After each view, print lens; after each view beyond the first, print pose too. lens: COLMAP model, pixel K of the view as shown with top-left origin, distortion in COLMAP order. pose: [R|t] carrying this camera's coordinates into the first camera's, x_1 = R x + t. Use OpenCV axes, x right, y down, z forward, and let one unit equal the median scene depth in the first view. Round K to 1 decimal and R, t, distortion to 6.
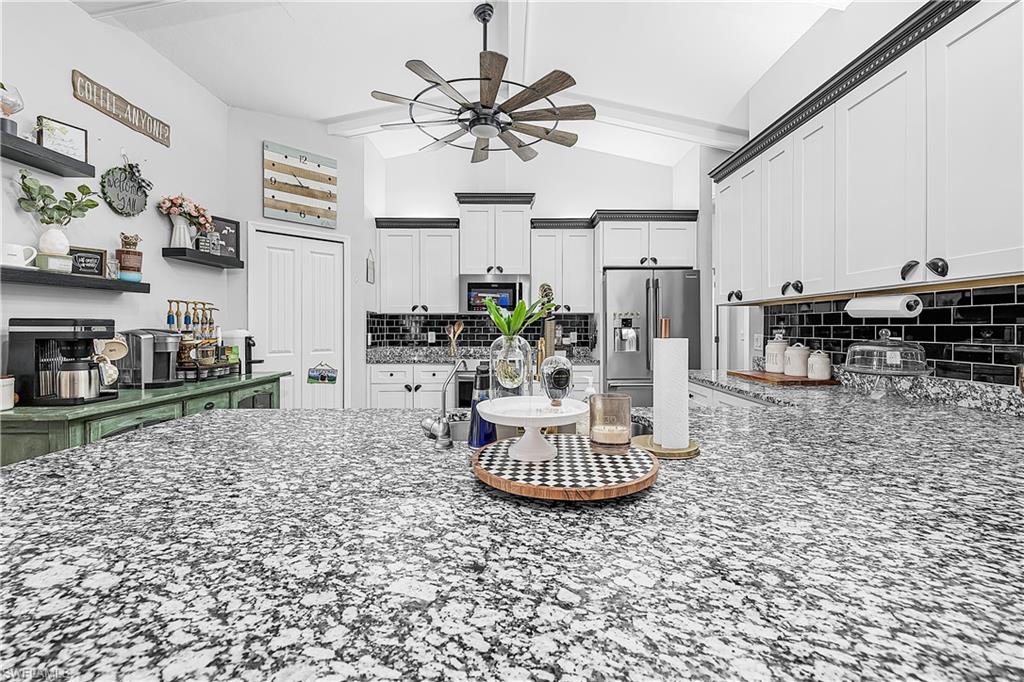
lens RADIAL K [[435.6, 0, 518.8], [0, 435.6, 329.5], [0, 0, 1]] dist [0.000727, 0.000541]
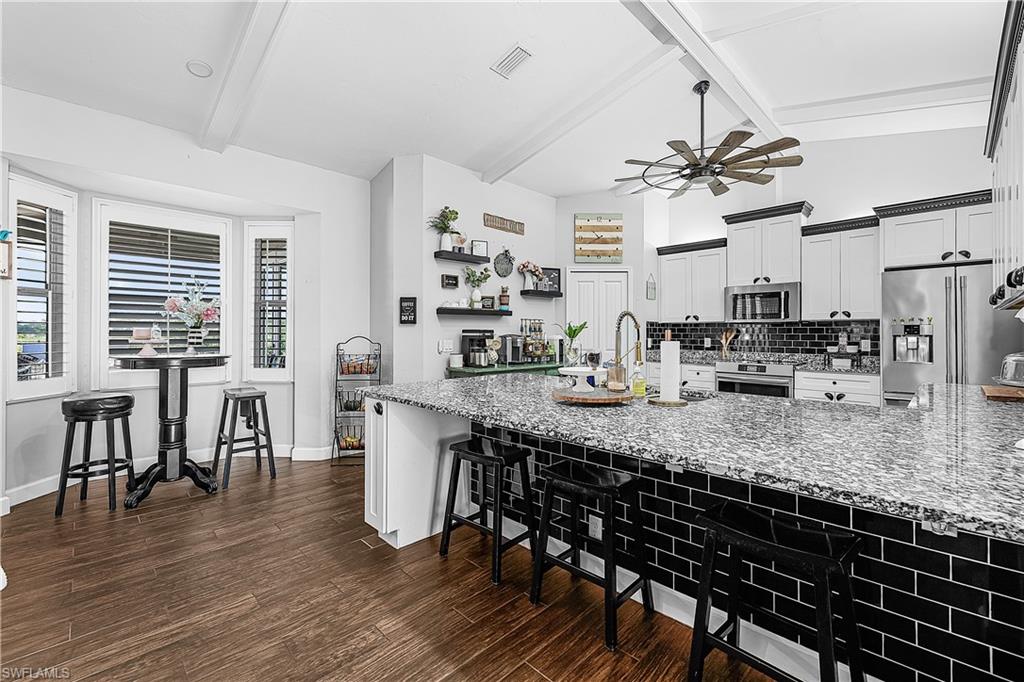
lens RADIAL K [[435.6, 0, 513.6], [0, 435.6, 331.9], [0, 0, 1]] dist [0.000727, 0.000541]
pose [[0.688692, 0.000061, -0.725054, 0.378112], [-0.006474, 0.999961, -0.006064, -0.000305], [0.725025, 0.008870, 0.688665, -0.218885]]
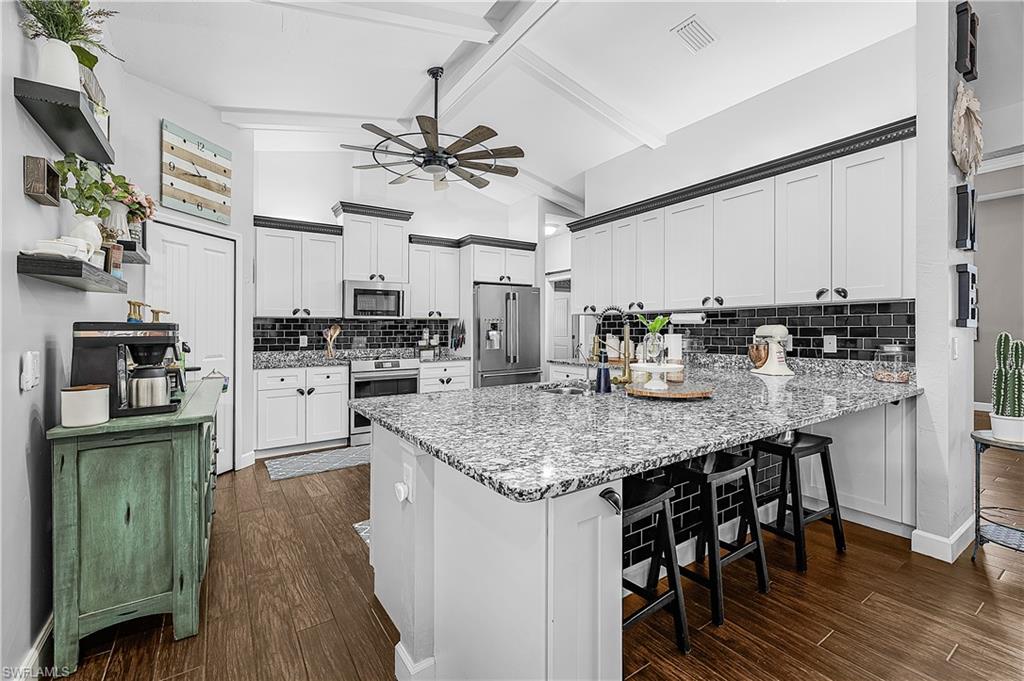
lens RADIAL K [[435.6, 0, 507.1], [0, 435.6, 332.7], [0, 0, 1]] dist [0.000727, 0.000541]
pose [[0.843274, -0.007860, 0.537426, -0.460541], [0.008402, 0.999964, 0.001443, 0.001101], [-0.537418, 0.003299, 0.843310, -0.108505]]
